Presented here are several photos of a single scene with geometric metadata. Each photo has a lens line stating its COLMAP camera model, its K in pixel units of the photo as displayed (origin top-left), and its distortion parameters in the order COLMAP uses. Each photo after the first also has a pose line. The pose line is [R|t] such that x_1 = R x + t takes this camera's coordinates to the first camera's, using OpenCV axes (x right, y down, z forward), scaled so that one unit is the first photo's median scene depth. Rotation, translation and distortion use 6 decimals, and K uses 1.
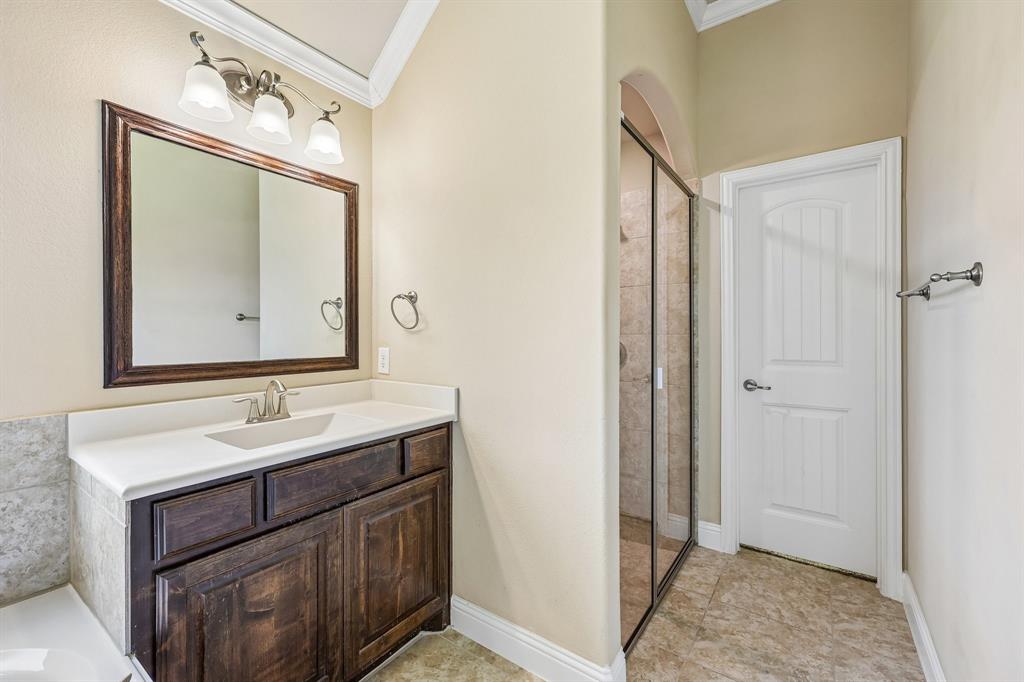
lens RADIAL K [[434.8, 0, 506.1], [0, 434.8, 337.4], [0, 0, 1]] dist [0.001311, -0.000633]
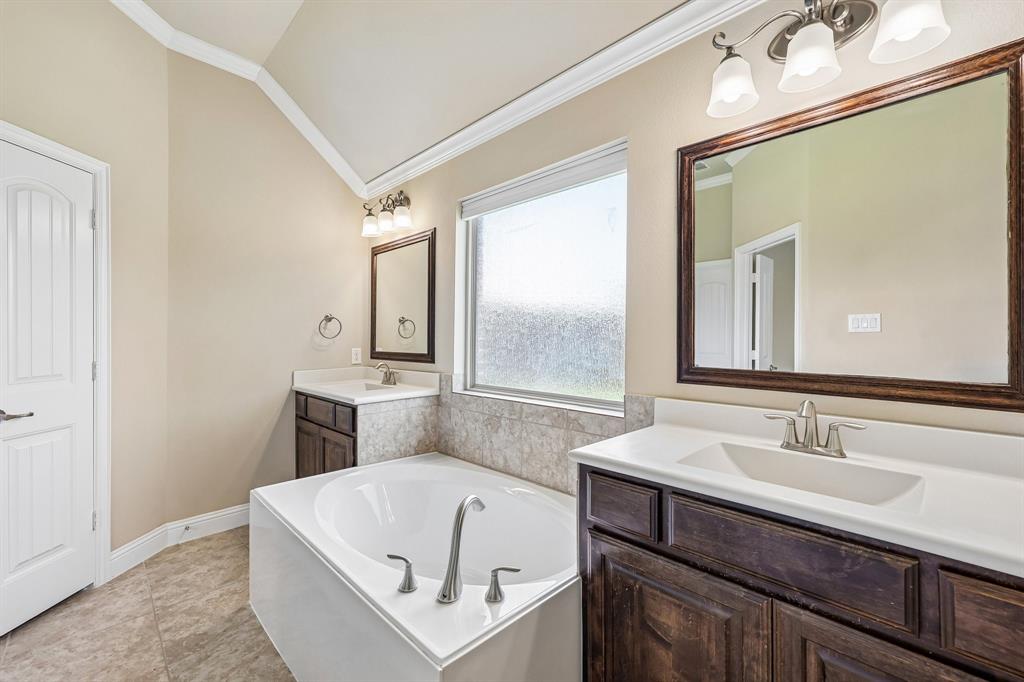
lens RADIAL K [[434.8, 0, 506.1], [0, 434.8, 337.2], [0, 0, 1]] dist [0.001311, -0.000633]
pose [[-0.191536, 0.010472, -0.981430, 0.372317], [-0.000206, 0.999943, 0.010709, -0.024406], [0.981486, 0.002253, -0.191523, 0.745835]]
